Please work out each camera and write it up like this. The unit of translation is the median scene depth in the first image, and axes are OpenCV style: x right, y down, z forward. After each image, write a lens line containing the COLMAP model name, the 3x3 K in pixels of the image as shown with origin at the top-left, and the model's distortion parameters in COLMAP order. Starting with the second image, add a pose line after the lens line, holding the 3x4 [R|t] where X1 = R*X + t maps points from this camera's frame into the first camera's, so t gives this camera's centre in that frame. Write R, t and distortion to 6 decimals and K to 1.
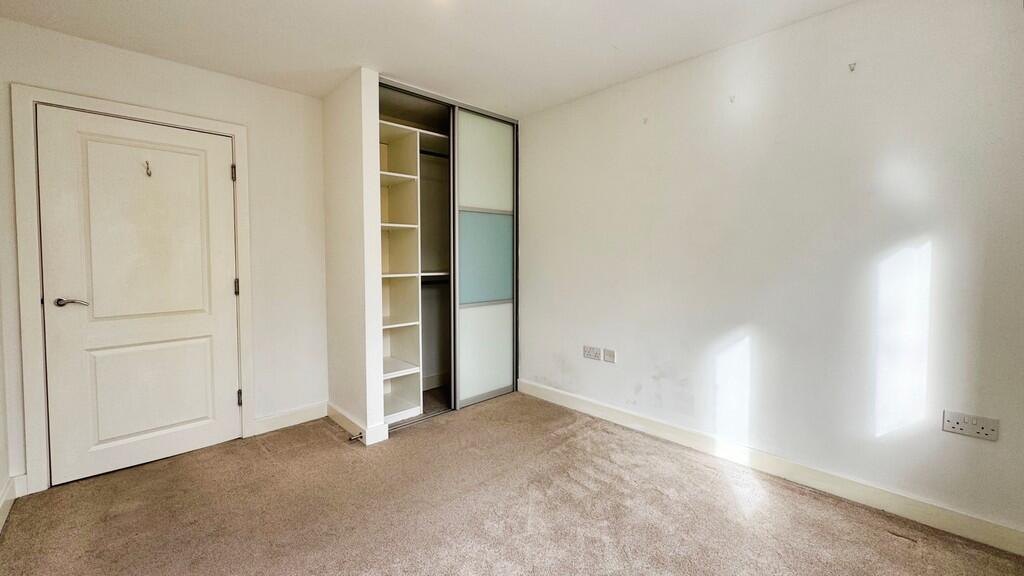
lens RADIAL K [[415.5, 0, 511.6], [0, 415.5, 267.1], [0, 0, 1]] dist [-0.001061, -0.000633]
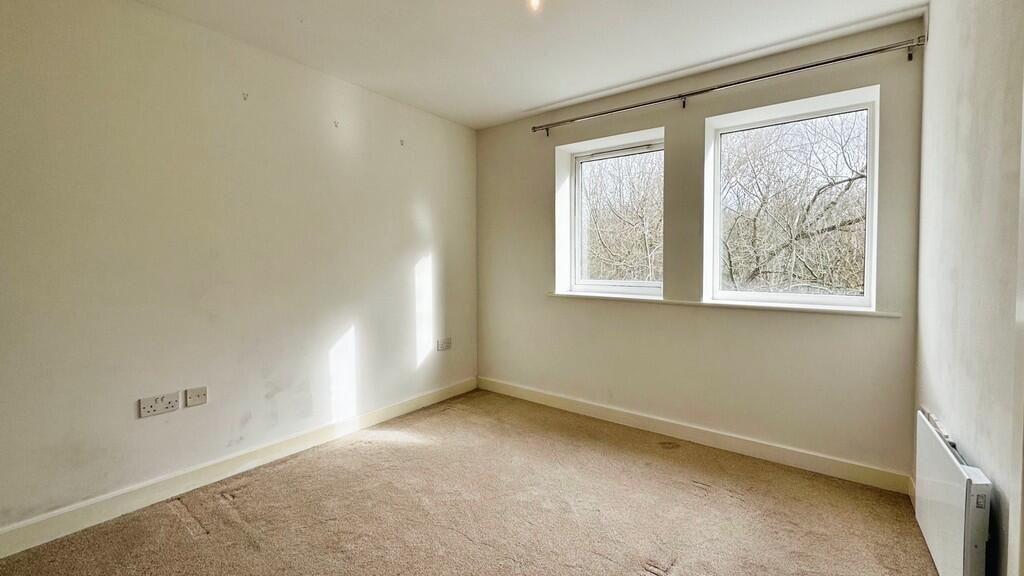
lens RADIAL K [[415.5, 0, 511.6], [0, 415.5, 267.1], [0, 0, 1]] dist [-0.001061, -0.000633]
pose [[-0.181110, -0.004940, 0.983450, -0.629014], [0.009473, 0.999932, 0.006768, -0.009466], [-0.983417, 0.010542, -0.181051, 0.665879]]
